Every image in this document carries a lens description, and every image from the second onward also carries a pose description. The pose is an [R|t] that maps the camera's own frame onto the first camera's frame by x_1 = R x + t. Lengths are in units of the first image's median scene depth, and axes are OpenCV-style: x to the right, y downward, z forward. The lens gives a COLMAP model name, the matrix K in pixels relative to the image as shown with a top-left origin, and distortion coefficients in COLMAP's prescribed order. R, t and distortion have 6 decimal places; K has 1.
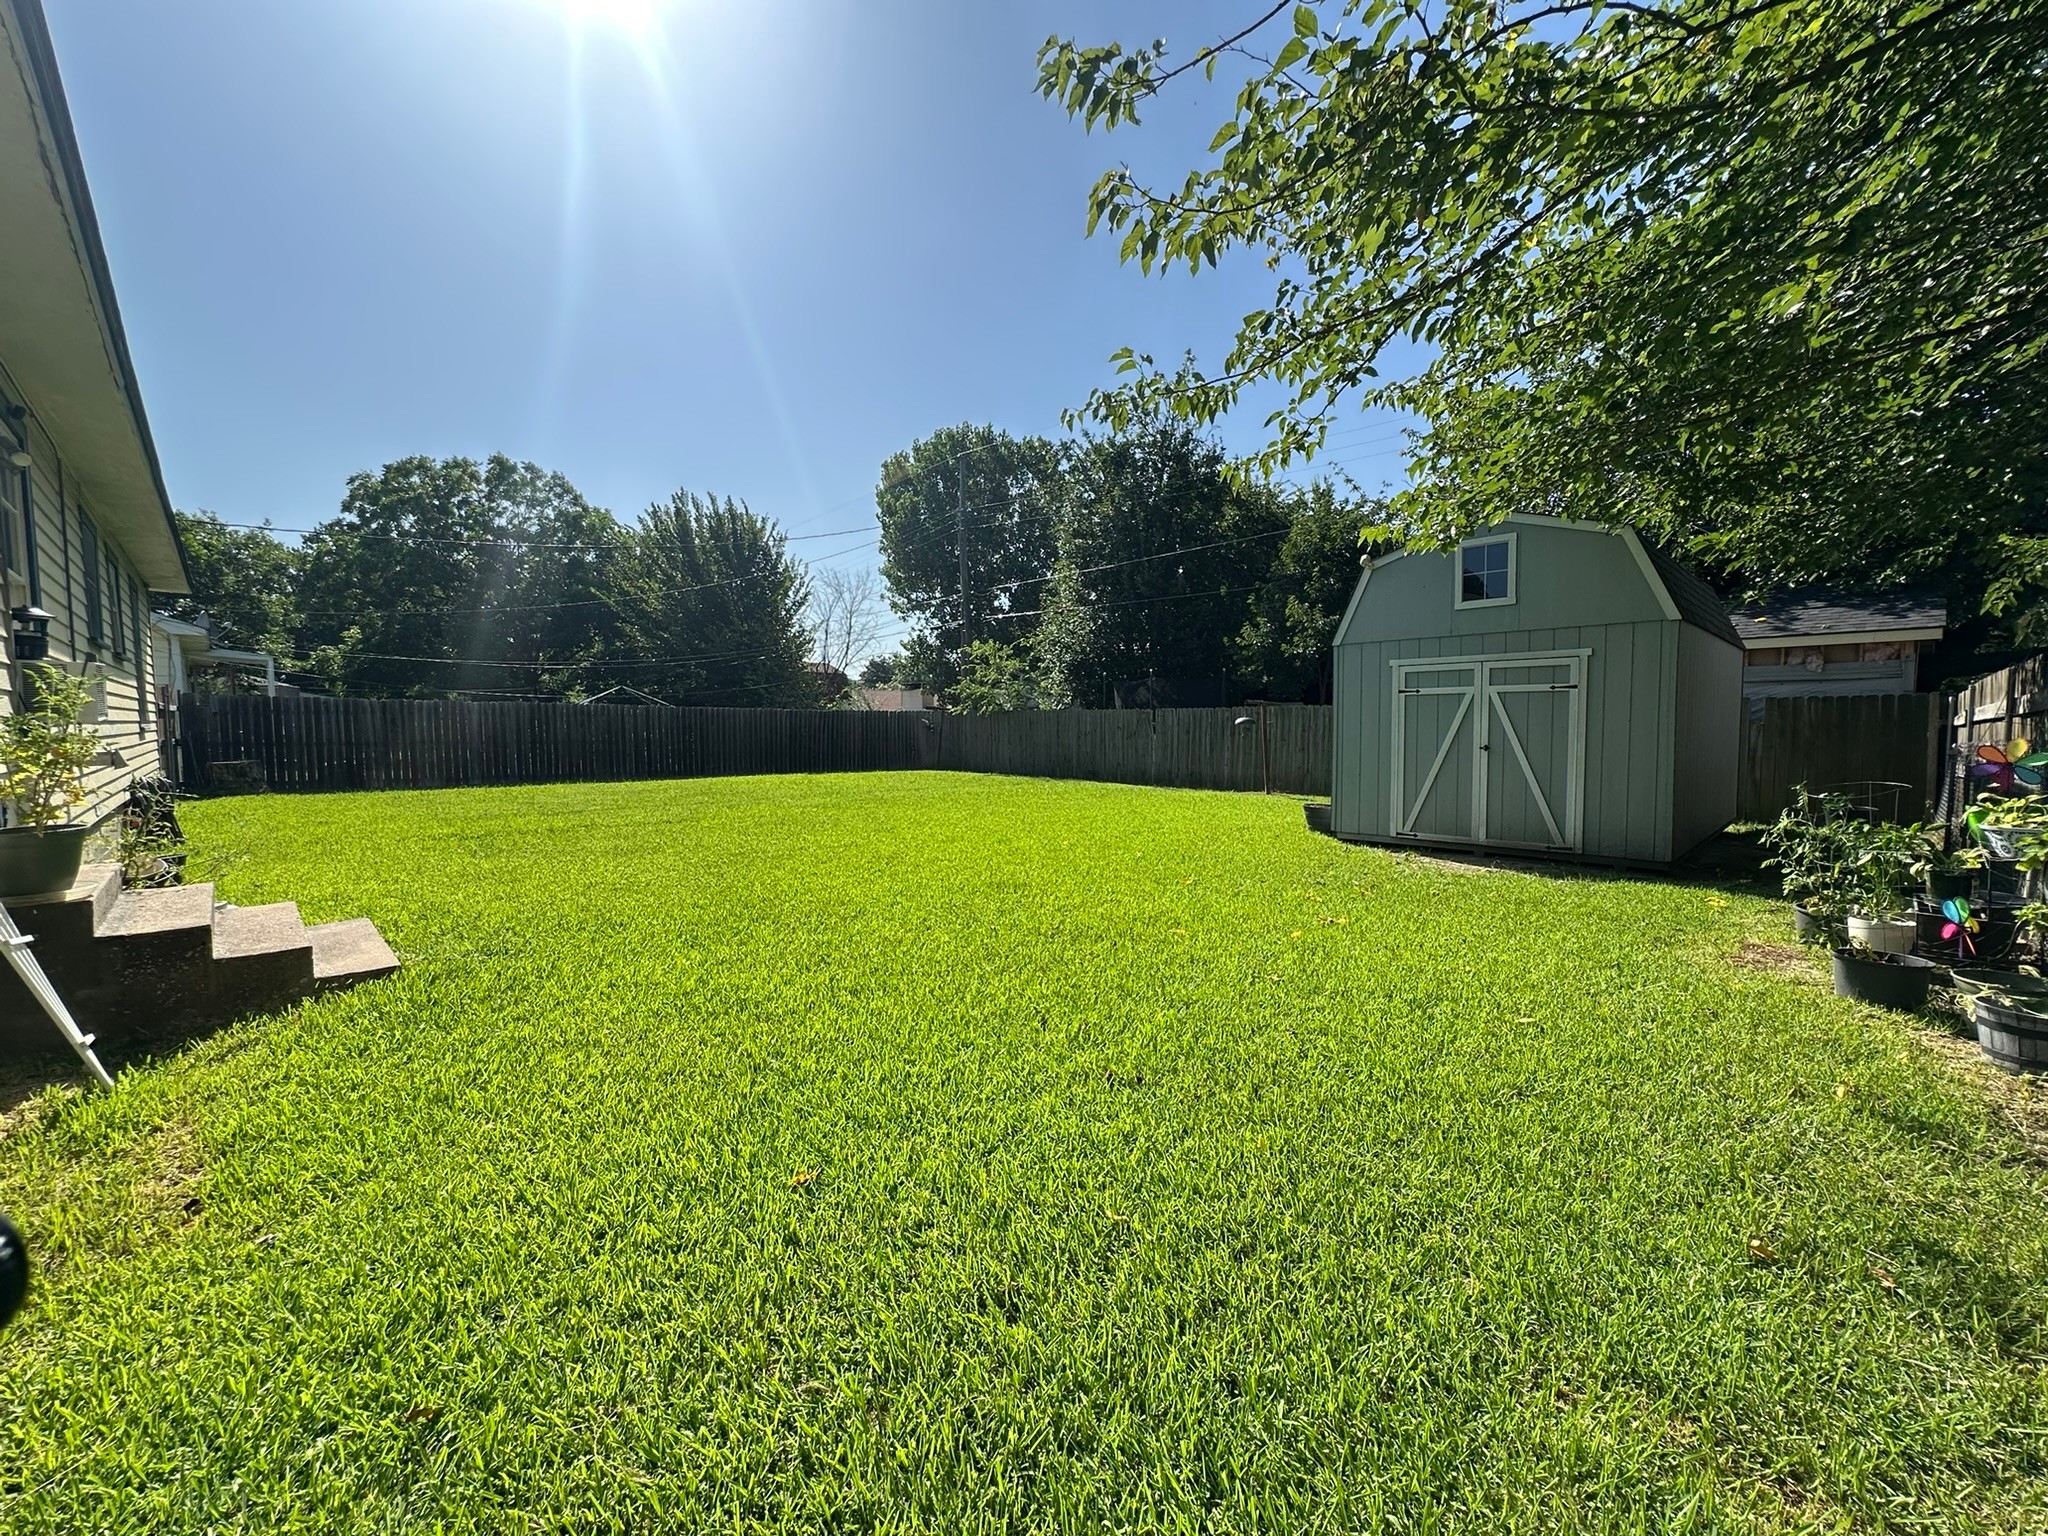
lens RADIAL K [[818.8, 0, 1016.8], [0, 818.8, 766.2], [0, 0, 1]] dist [-0.002439, 0.000031]
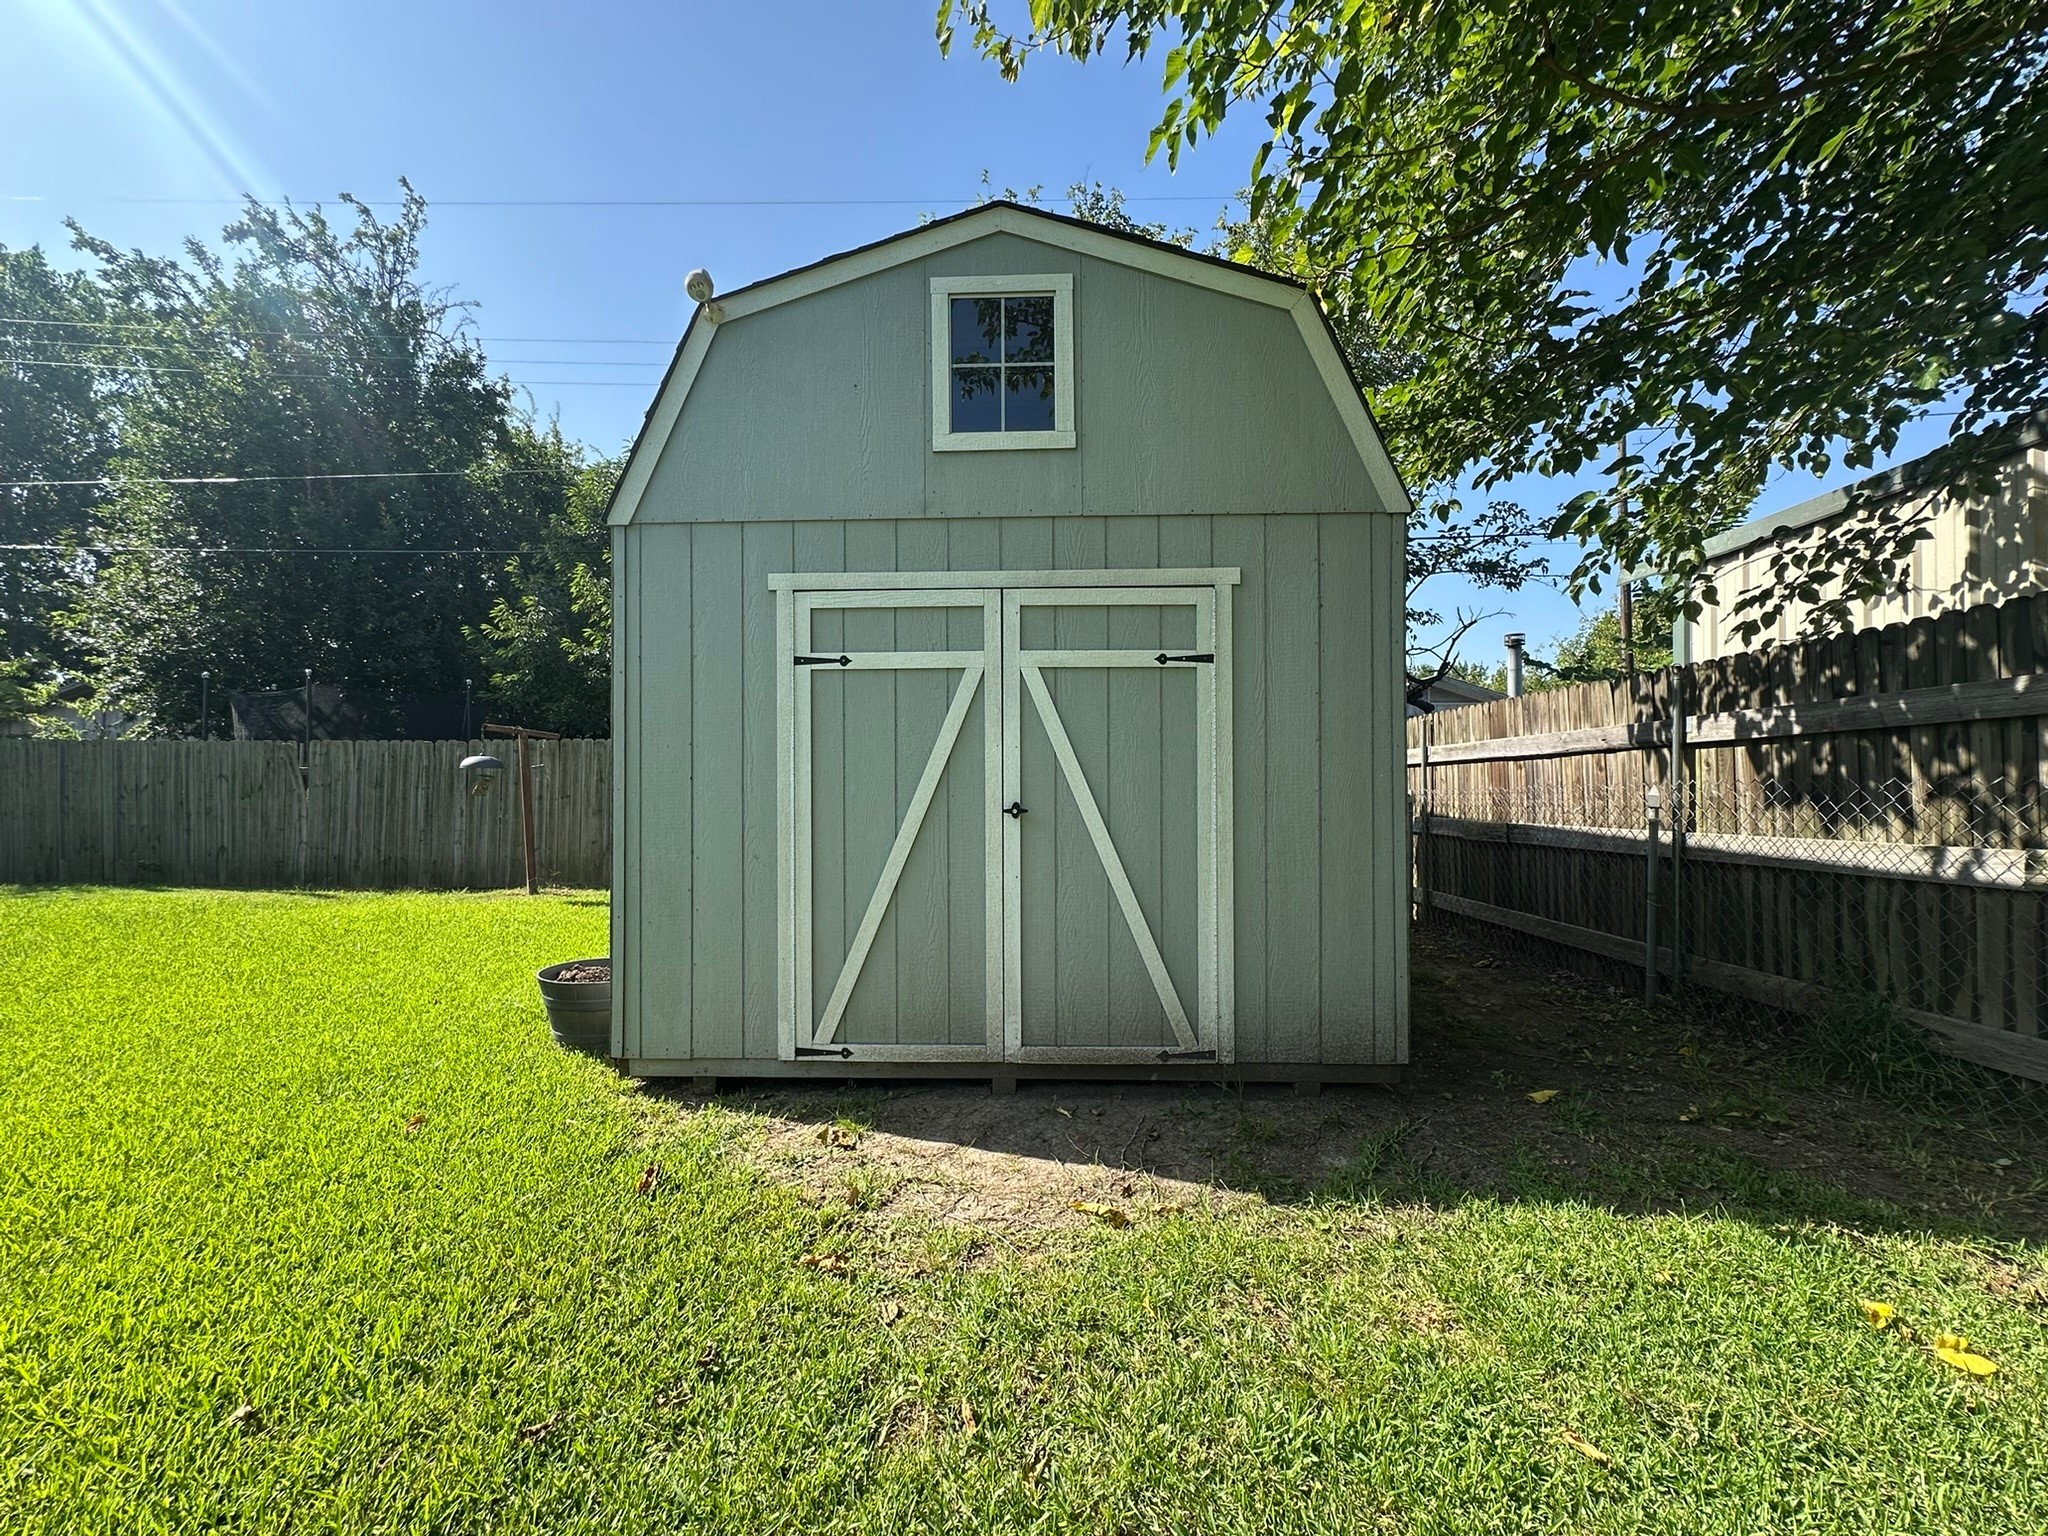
lens RADIAL K [[818.8, 0, 1030.5], [0, 818.8, 766.4], [0, 0, 1]] dist [-0.002439, 0.000031]
pose [[0.706343, 0.010909, 0.707785, 0.280927], [0.036279, 0.998009, -0.051587, -0.021093], [-0.706939, 0.062116, 0.704541, 0.666807]]
